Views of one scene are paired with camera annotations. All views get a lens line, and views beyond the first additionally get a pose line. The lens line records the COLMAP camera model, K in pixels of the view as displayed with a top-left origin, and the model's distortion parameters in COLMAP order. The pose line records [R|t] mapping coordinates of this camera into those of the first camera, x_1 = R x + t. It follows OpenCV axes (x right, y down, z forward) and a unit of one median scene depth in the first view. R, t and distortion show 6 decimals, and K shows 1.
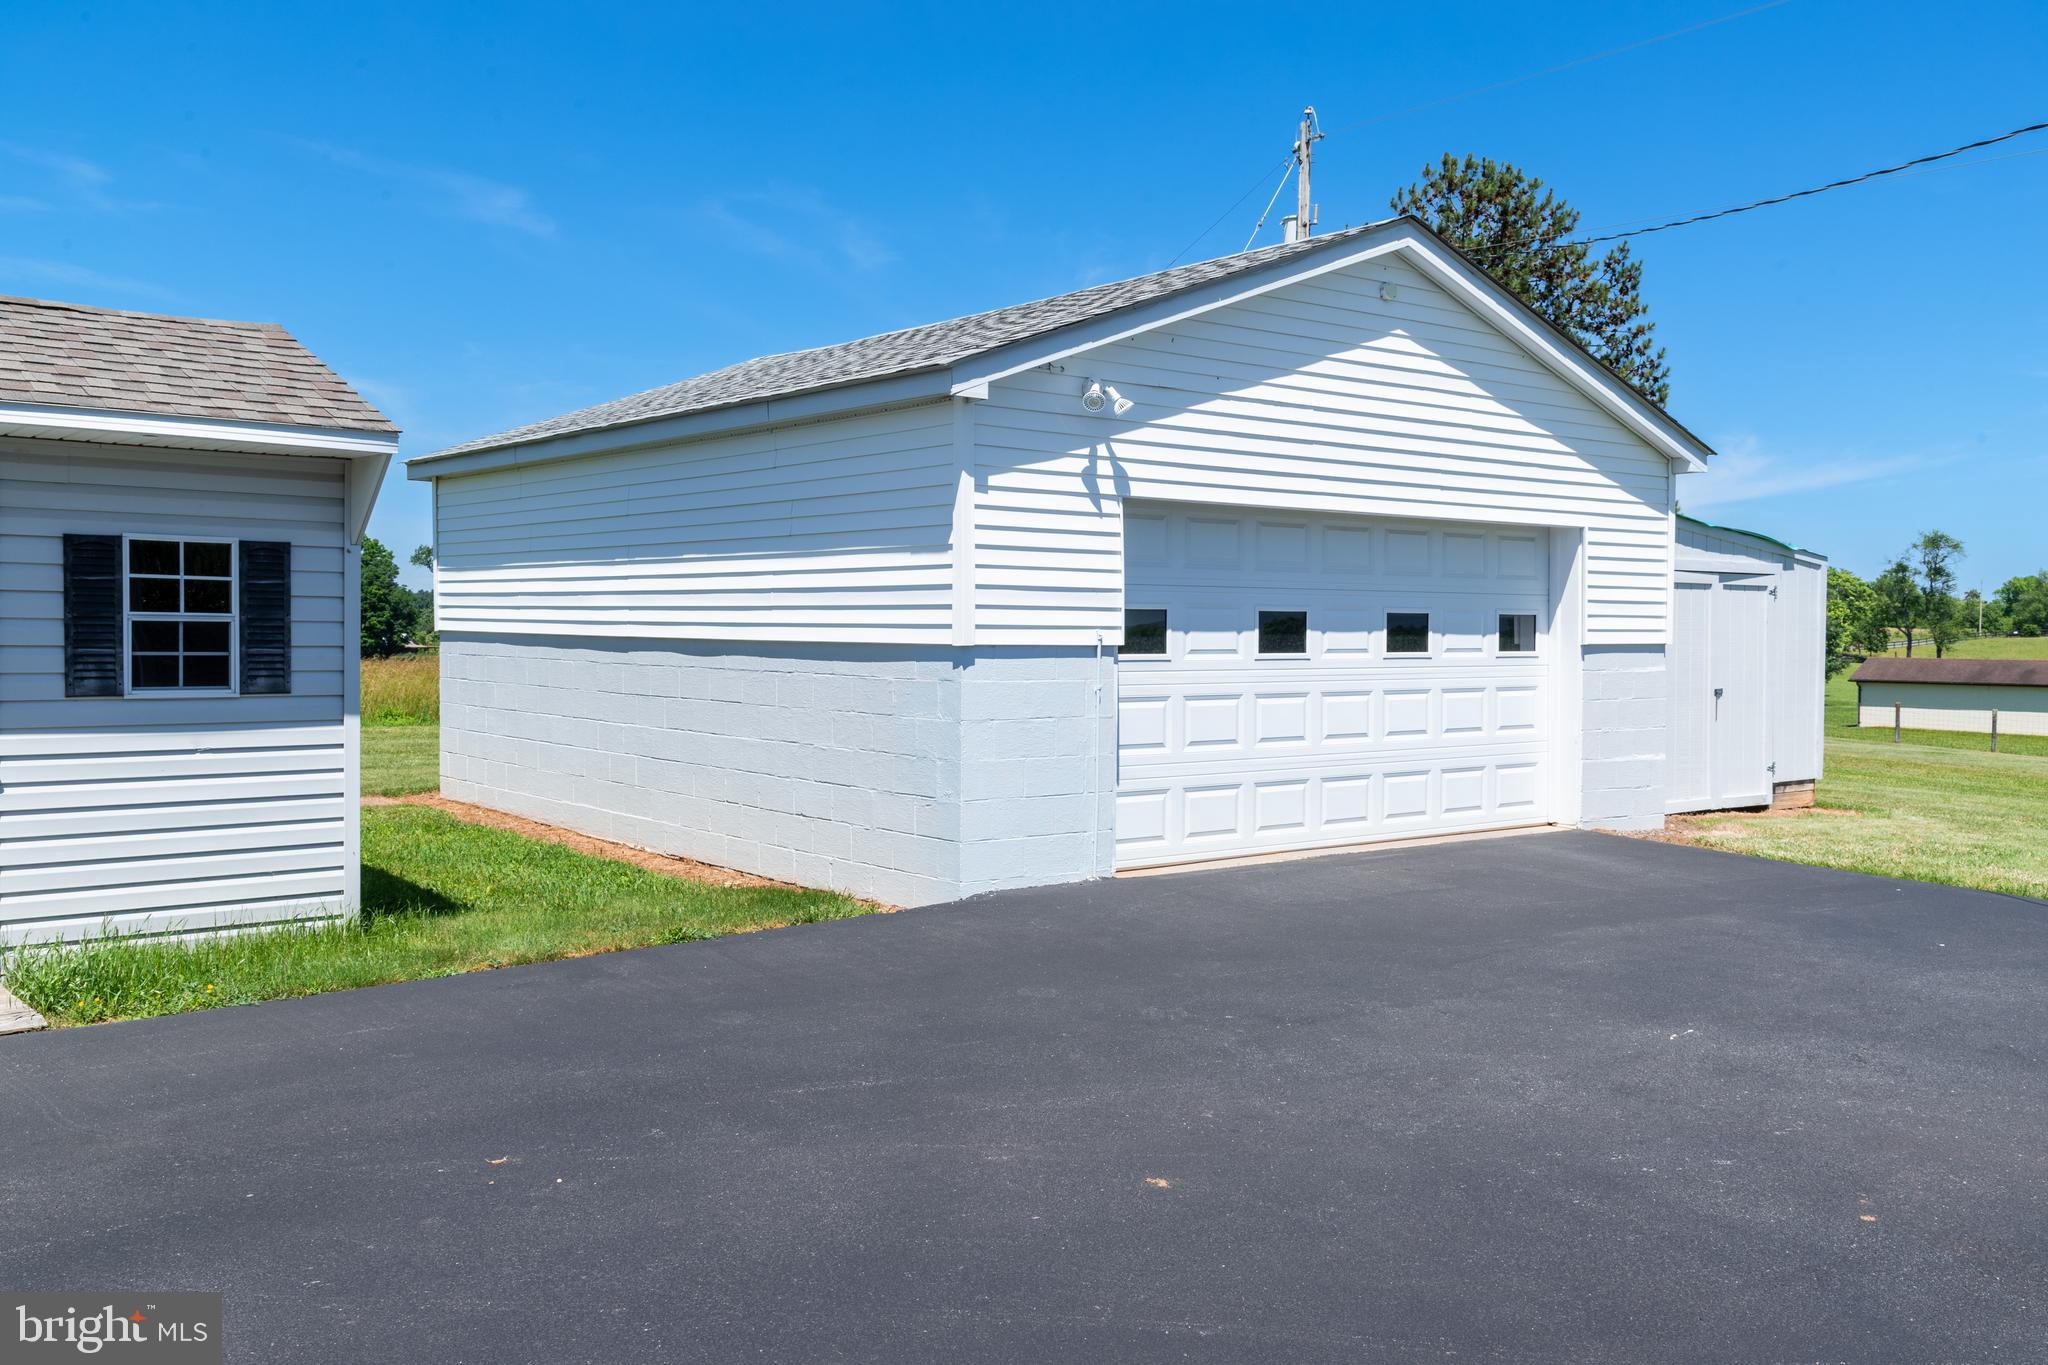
lens RADIAL K [[1776.6, 0, 1024.0], [0, 1776.6, 682.5], [0, 0, 1]] dist [-0.006875, 0.002965]
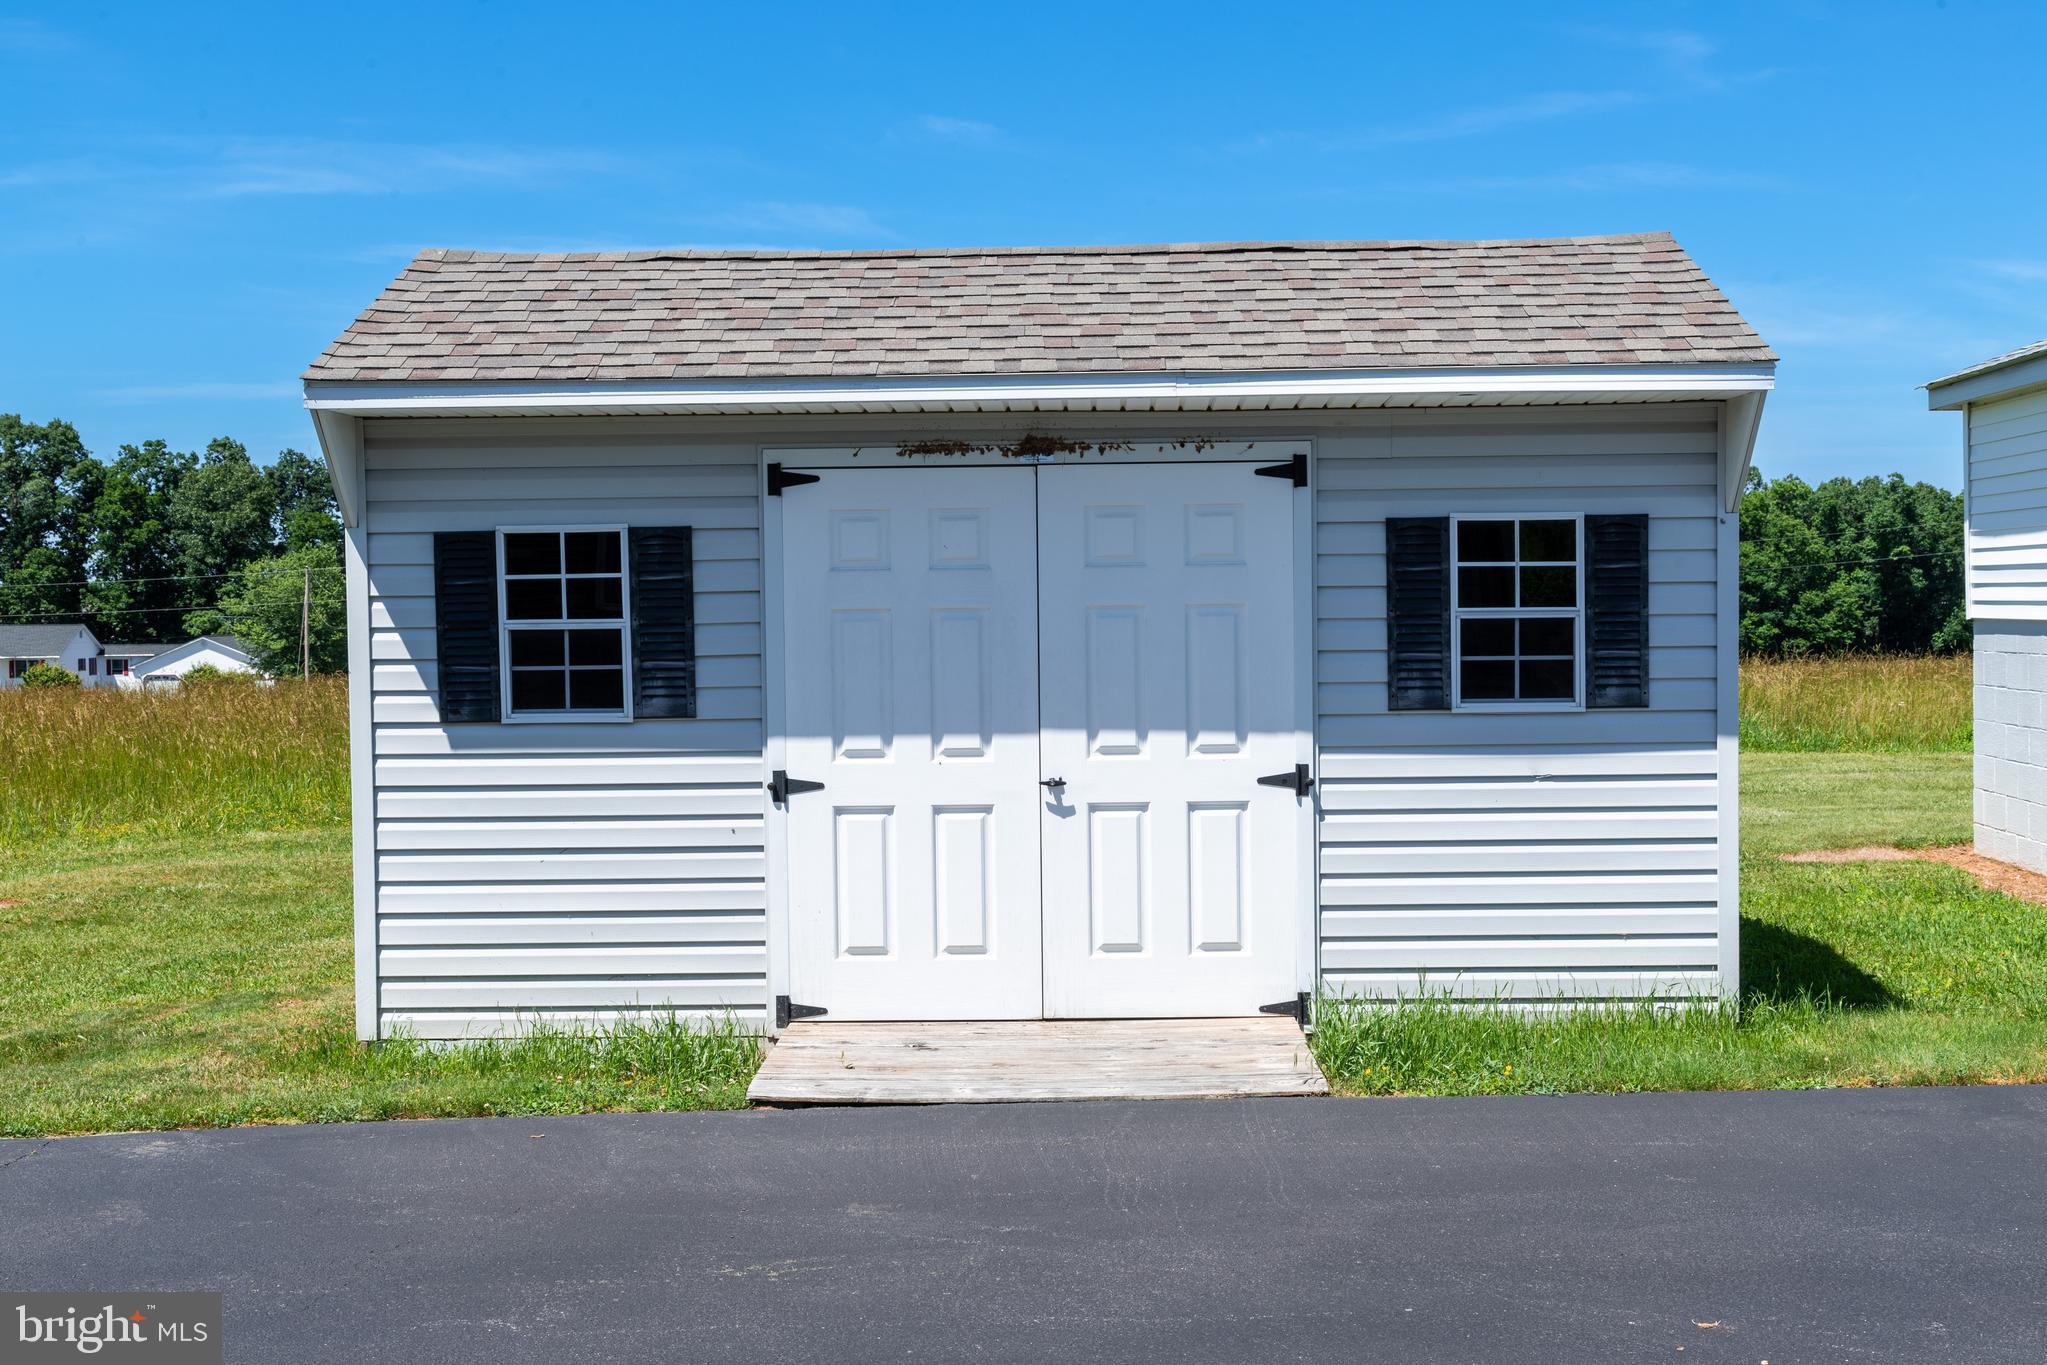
lens RADIAL K [[2504.7, 0, 1023.5], [0, 2504.7, 682.5], [0, 0, 1]] dist [0.030585, -0.001178]
pose [[0.729647, -0.001609, -0.683822, 0.143844], [0.000027, 0.999997, -0.002324, -0.002286], [0.683824, 0.001677, 0.729645, 0.006694]]
